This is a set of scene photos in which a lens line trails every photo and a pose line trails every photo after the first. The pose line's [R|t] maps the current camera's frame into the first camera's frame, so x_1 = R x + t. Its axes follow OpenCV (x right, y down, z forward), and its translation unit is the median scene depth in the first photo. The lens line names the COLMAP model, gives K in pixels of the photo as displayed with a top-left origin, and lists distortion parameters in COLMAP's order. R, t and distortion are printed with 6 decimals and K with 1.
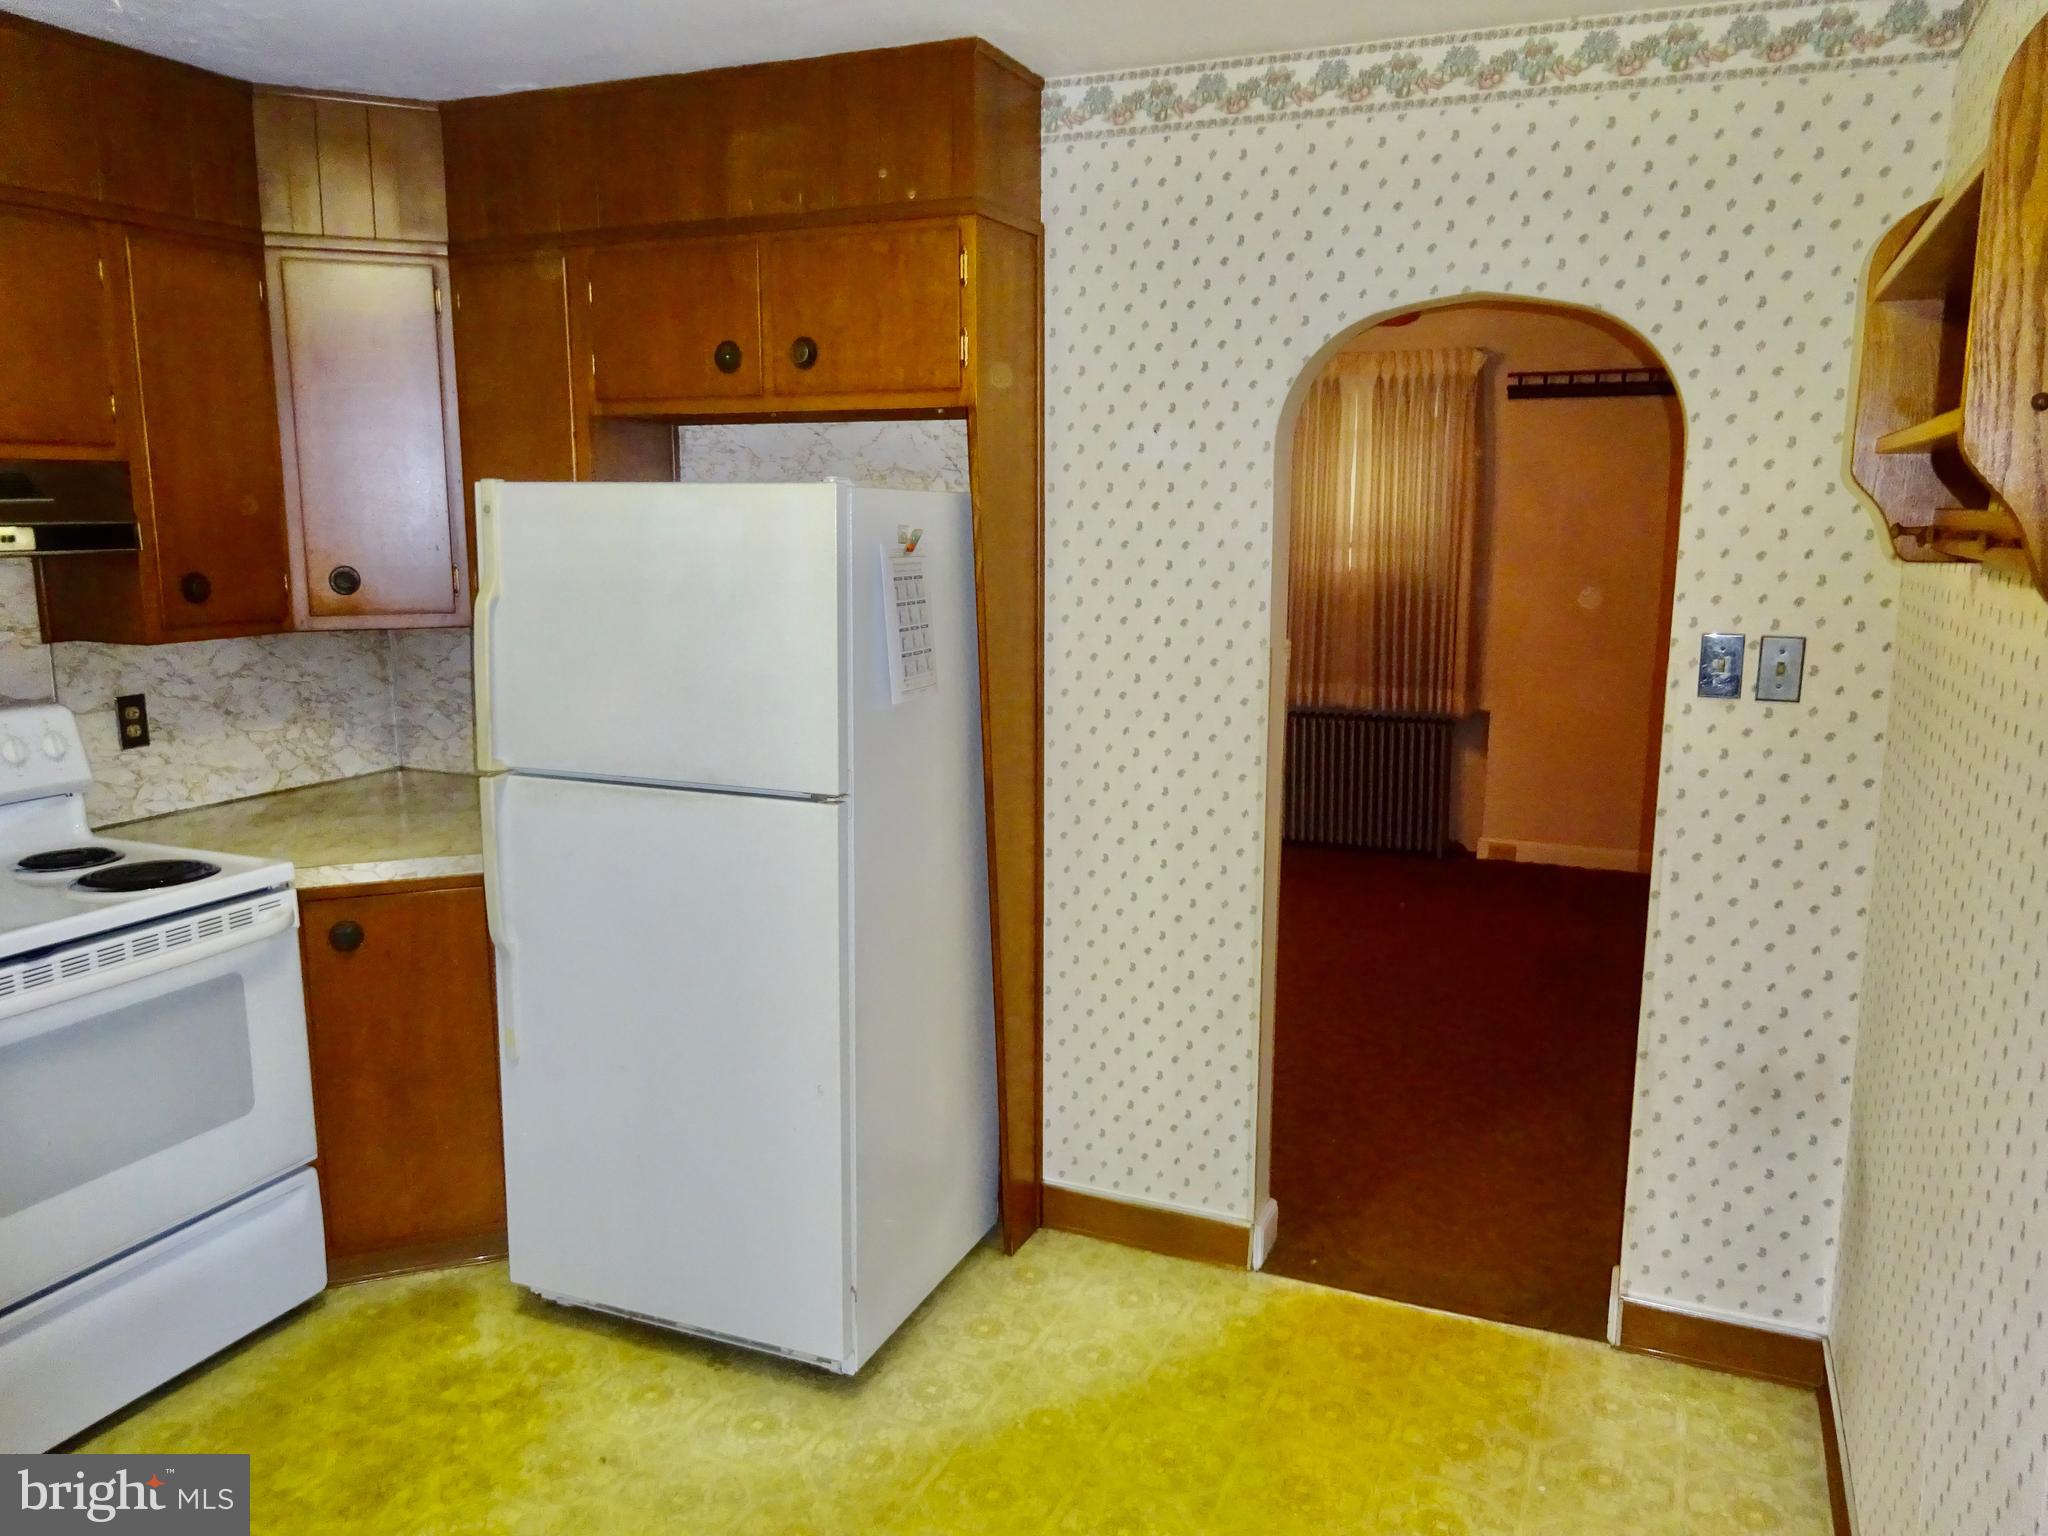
lens RADIAL K [[1512.7, 0, 1018.9], [0, 1512.7, 774.5], [0, 0, 1]] dist [0.005900, -0.008883]
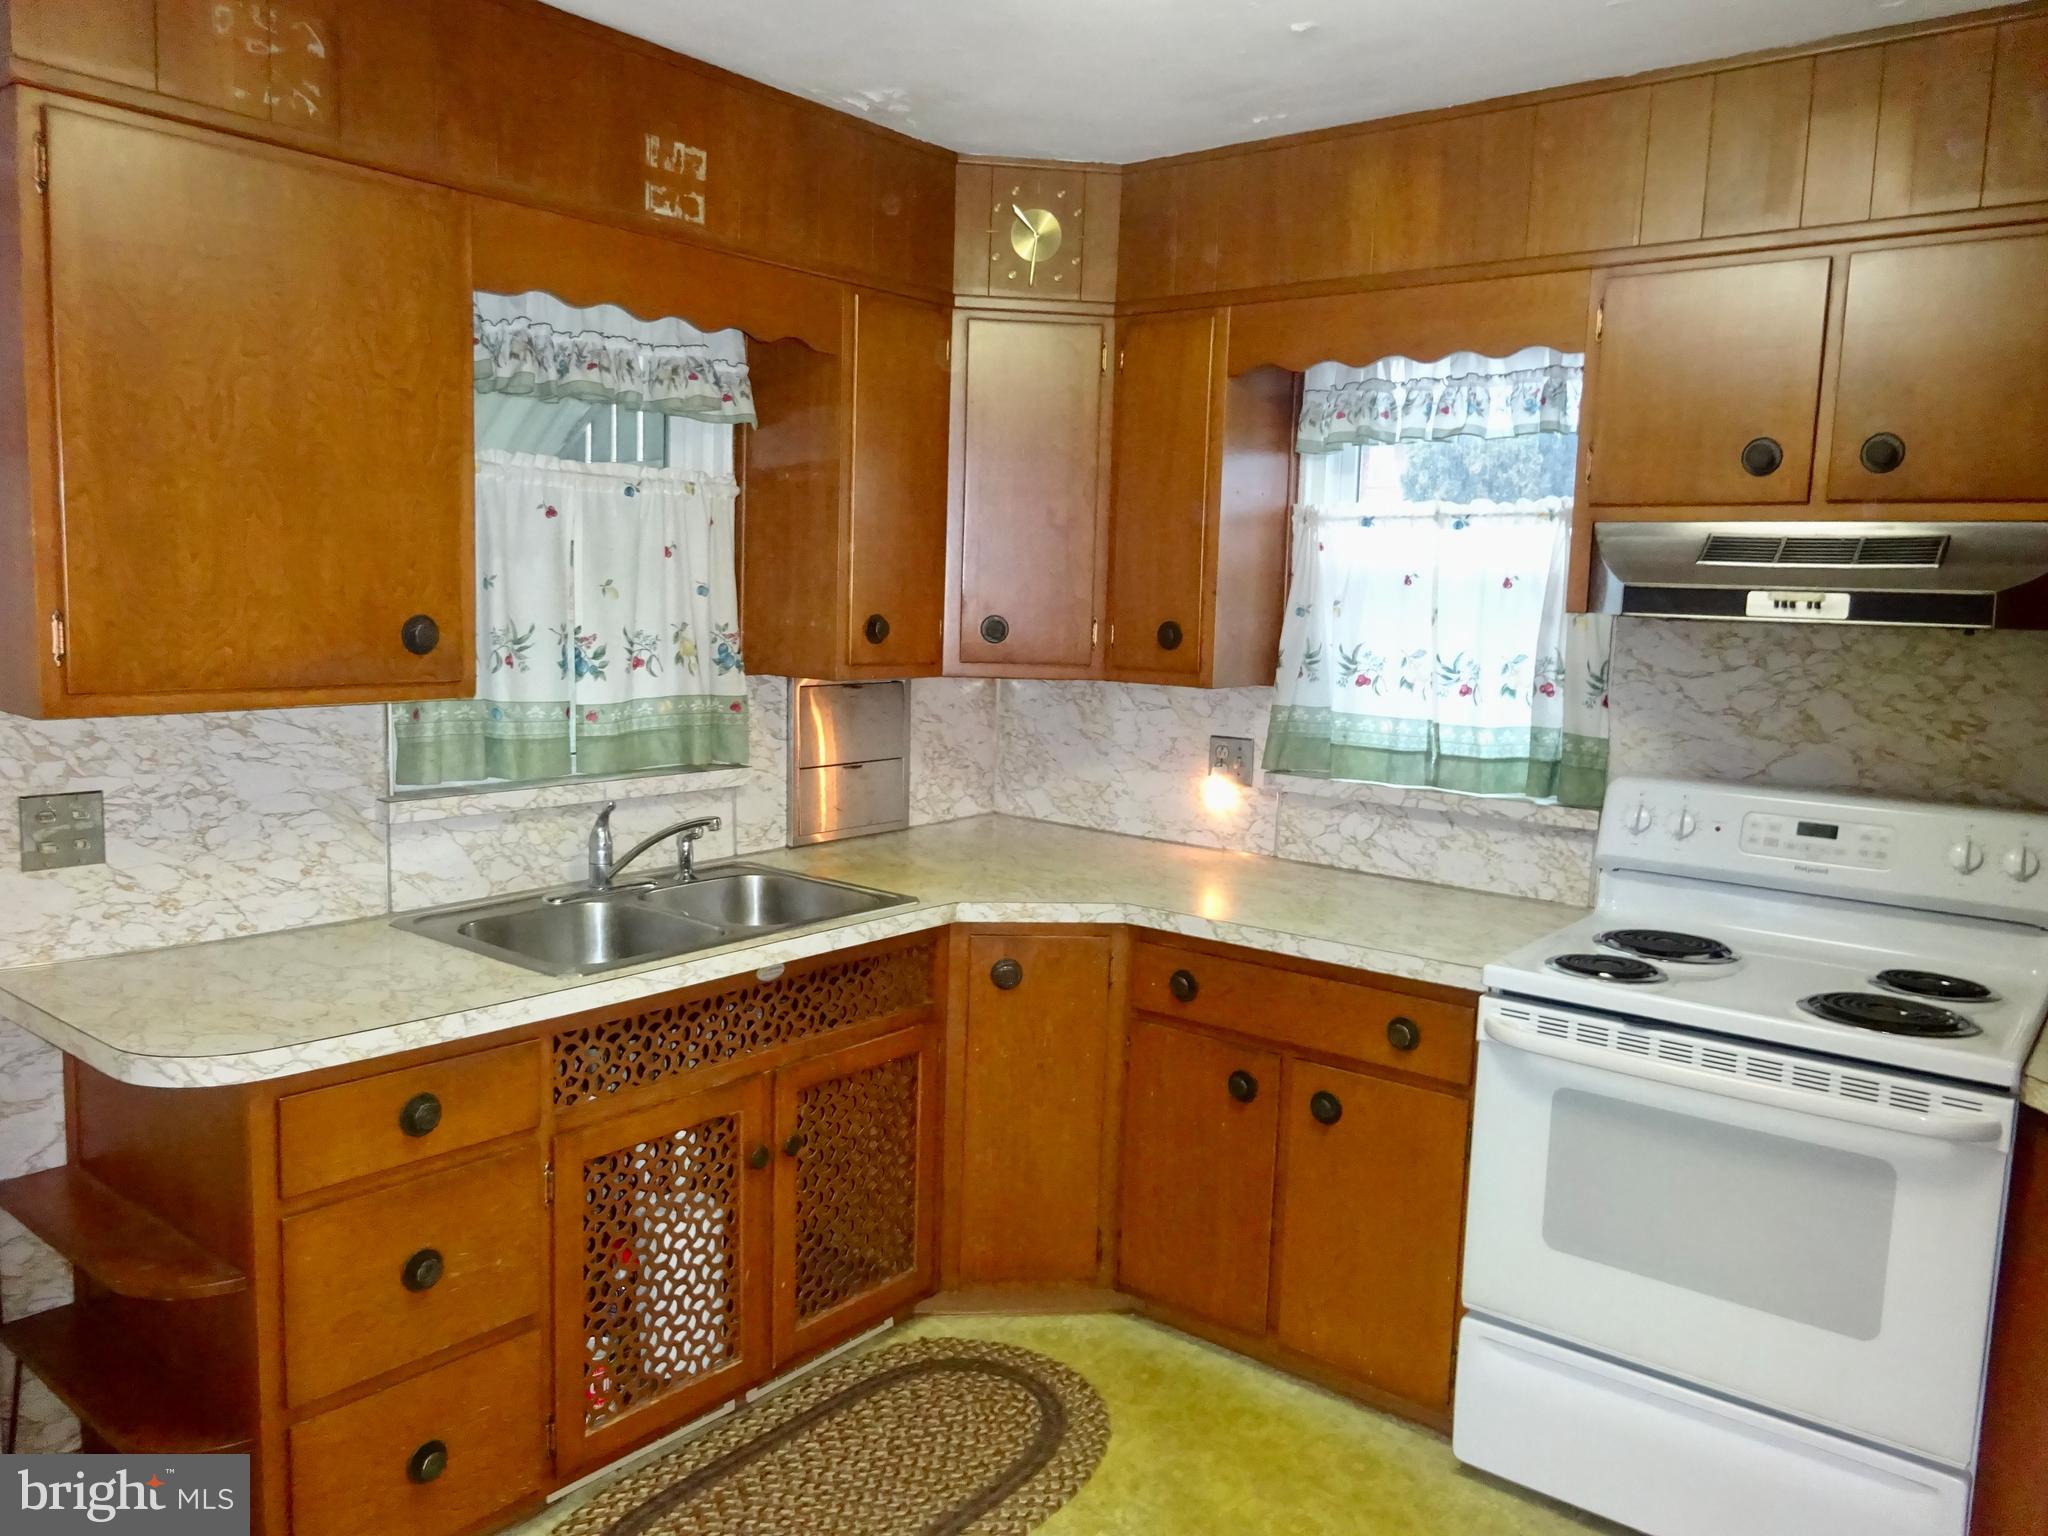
lens RADIAL K [[1512.7, 0, 1018.9], [0, 1512.7, 774.5], [0, 0, 1]] dist [0.005900, -0.008883]
pose [[-0.253091, 0.114300, -0.960667, 0.307846], [-0.199639, 0.965453, 0.167465, -0.098143], [0.946620, 0.234170, -0.221528, 0.665087]]
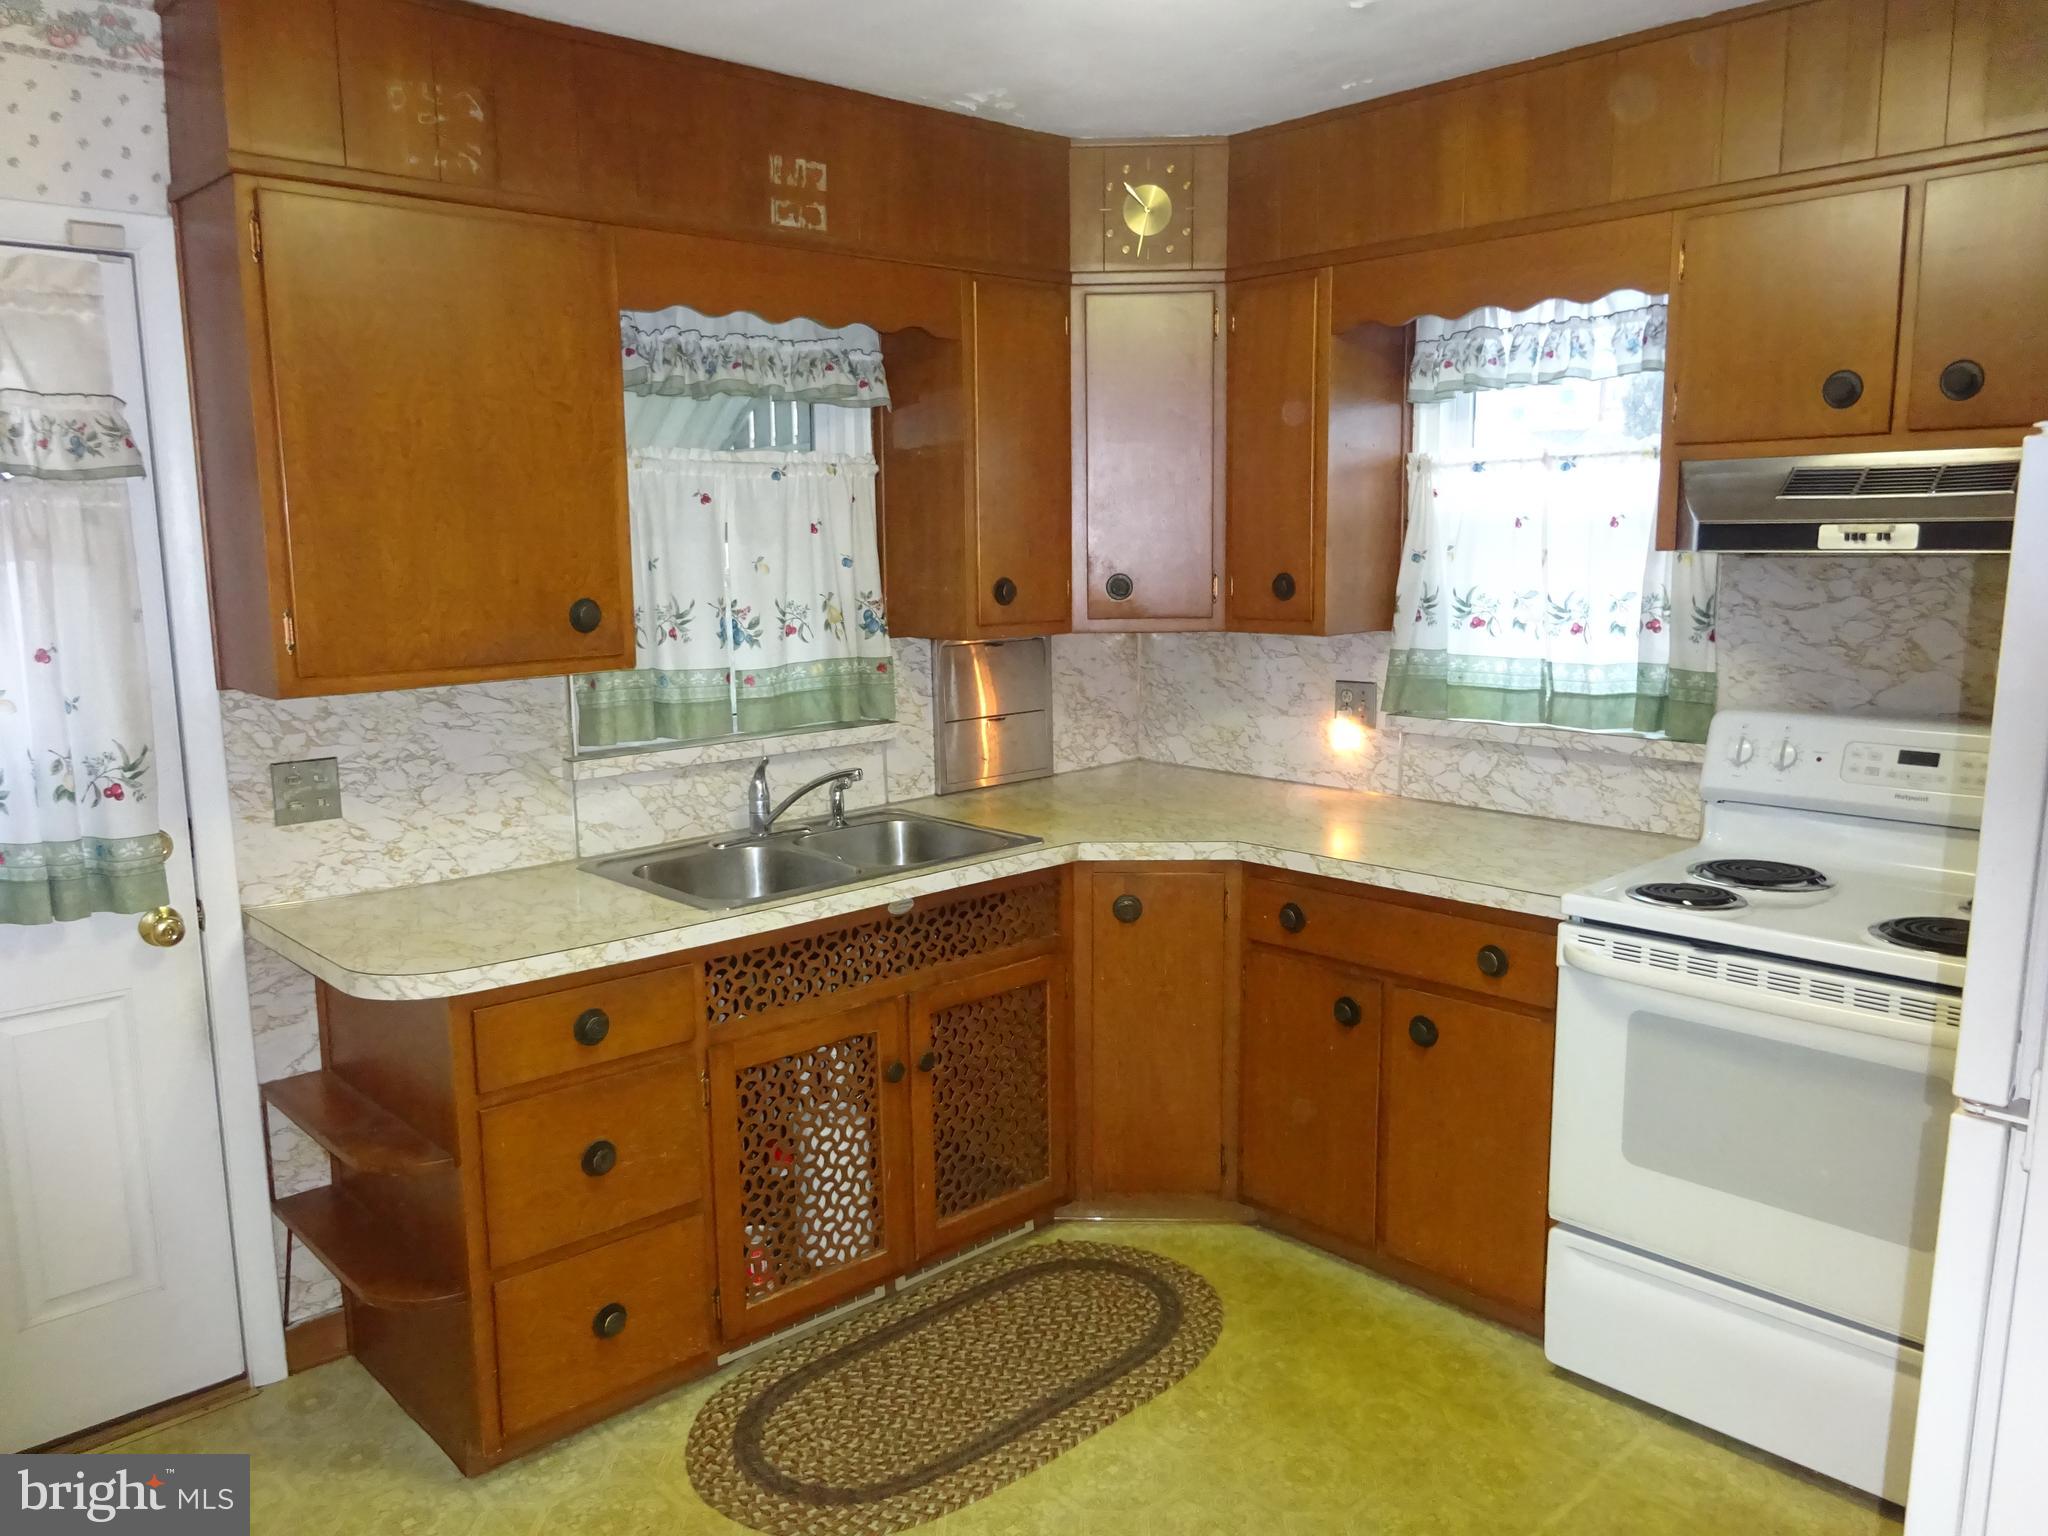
lens RADIAL K [[1512.7, 0, 1018.9], [0, 1512.7, 774.5], [0, 0, 1]] dist [0.005900, -0.008883]
pose [[-0.391944, 0.153692, -0.907061, 0.358934], [-0.147204, 0.962767, 0.226738, -0.127418], [0.908136, 0.222391, -0.354726, 0.760367]]
